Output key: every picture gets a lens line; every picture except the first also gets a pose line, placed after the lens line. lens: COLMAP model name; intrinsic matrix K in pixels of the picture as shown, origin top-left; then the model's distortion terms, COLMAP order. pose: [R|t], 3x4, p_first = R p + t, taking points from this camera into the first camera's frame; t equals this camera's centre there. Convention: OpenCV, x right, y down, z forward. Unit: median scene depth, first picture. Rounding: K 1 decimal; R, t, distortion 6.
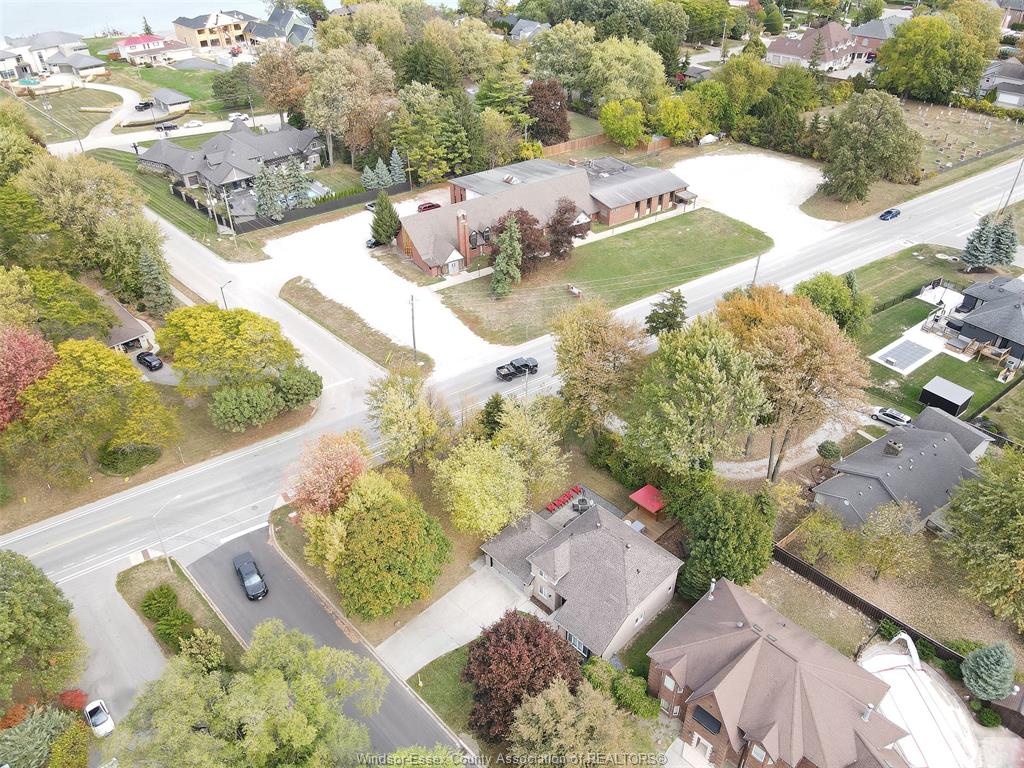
lens RADIAL K [[734.6, 0, 512.0], [0, 734.6, 384.0], [0, 0, 1]] dist [0.022323, -0.003056]
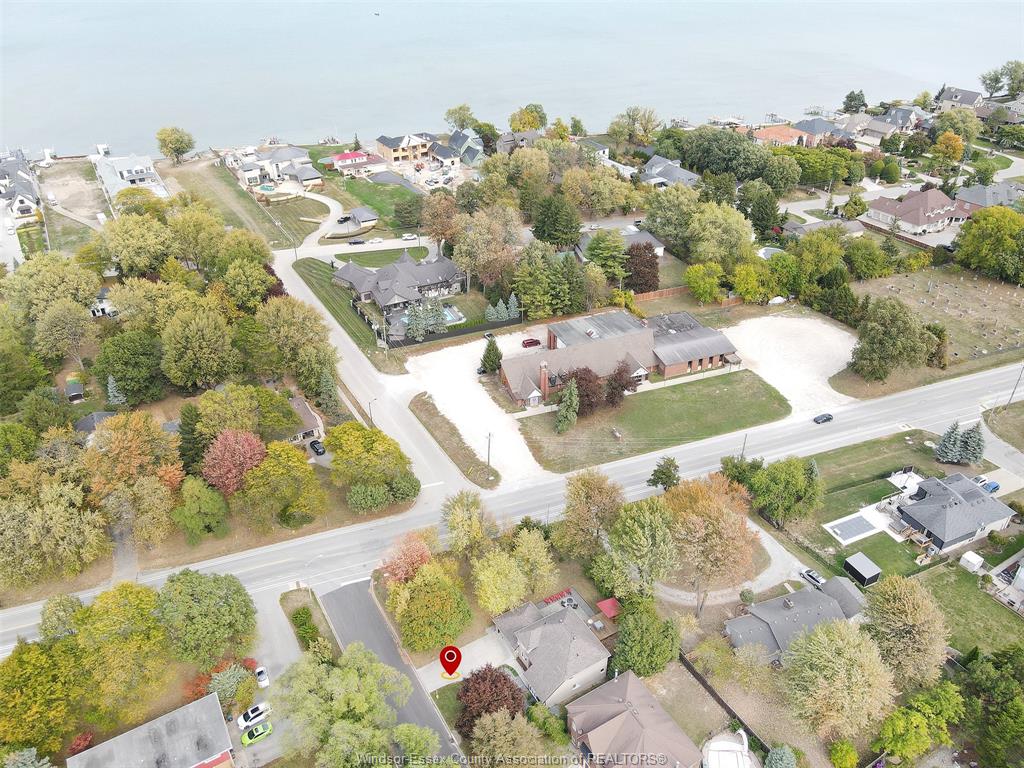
lens RADIAL K [[750.9, 0, 512.0], [0, 750.9, 384.0], [0, 0, 1]] dist [0.003216, 0.007331]
pose [[0.970918, 0.127058, -0.202915, 0.158969], [-0.136218, 0.990169, -0.031775, -0.141978], [0.196883, 0.058492, 0.978681, -0.362362]]
